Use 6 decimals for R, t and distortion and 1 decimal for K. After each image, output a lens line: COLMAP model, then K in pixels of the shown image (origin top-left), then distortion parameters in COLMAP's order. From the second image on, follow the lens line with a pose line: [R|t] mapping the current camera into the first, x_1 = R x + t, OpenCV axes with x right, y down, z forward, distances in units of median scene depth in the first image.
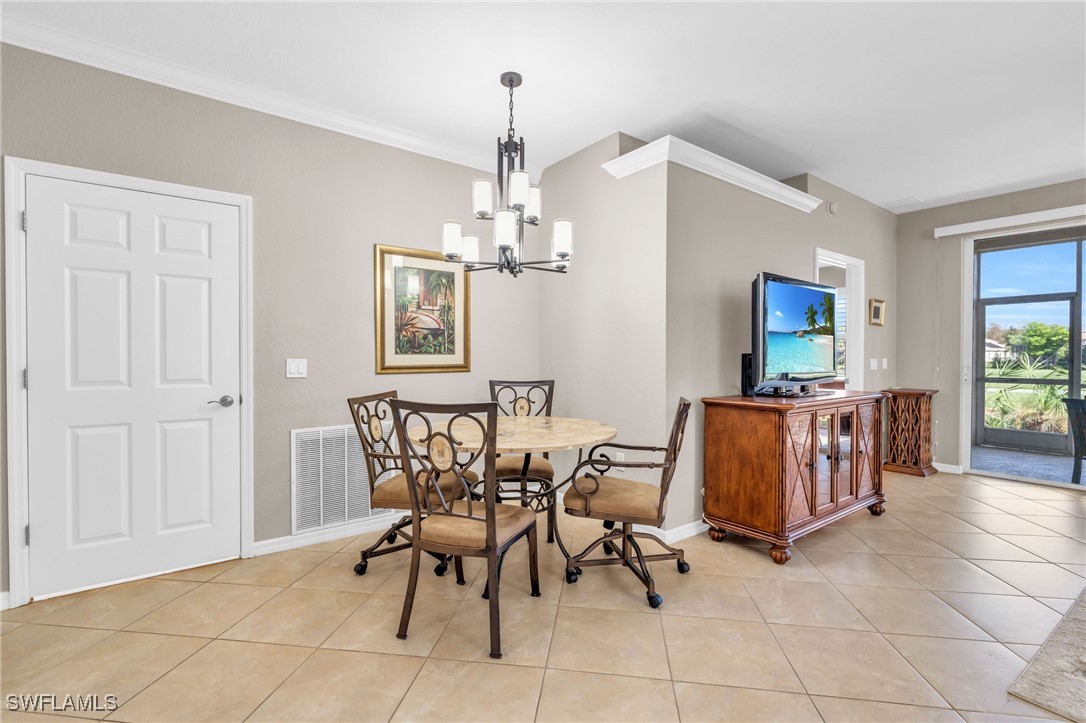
lens RADIAL K [[492.8, 0, 543.0], [0, 492.8, 361.5], [0, 0, 1]] dist [0.002793, 0.000498]
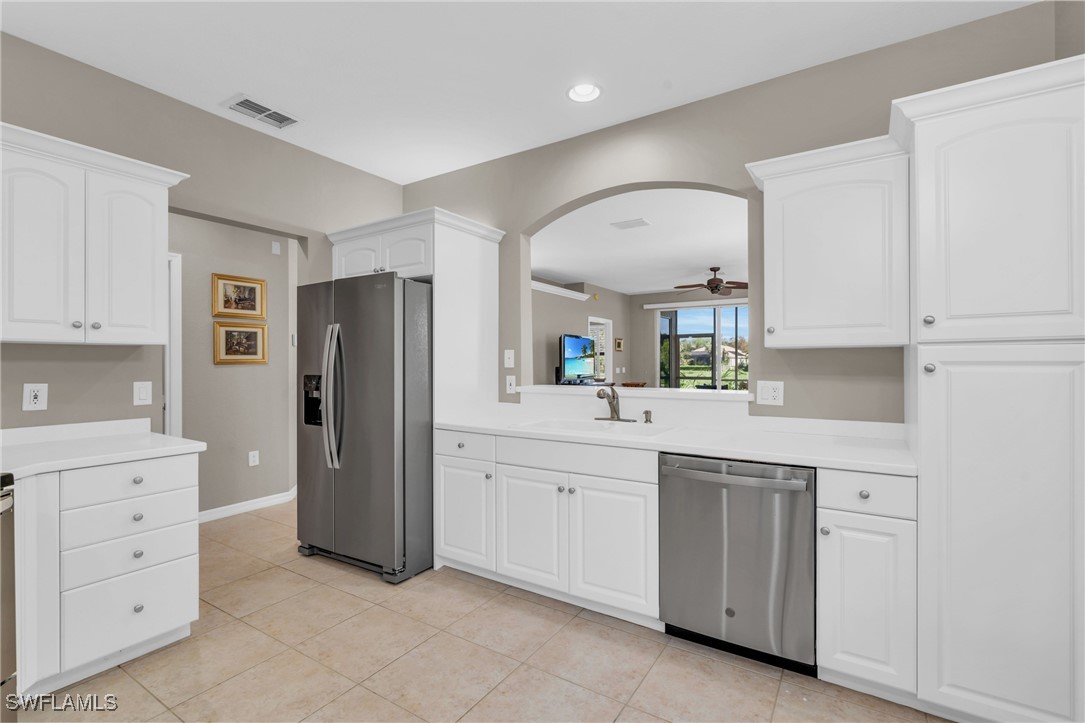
lens RADIAL K [[492.7, 0, 537.6], [0, 492.7, 358.6], [0, 0, 1]] dist [-0.003337, -0.000788]
pose [[0.944555, 0.004512, 0.328321, -0.379438], [0.001063, 0.999858, -0.016798, -0.011937], [-0.328350, 0.016216, 0.944417, -1.003473]]
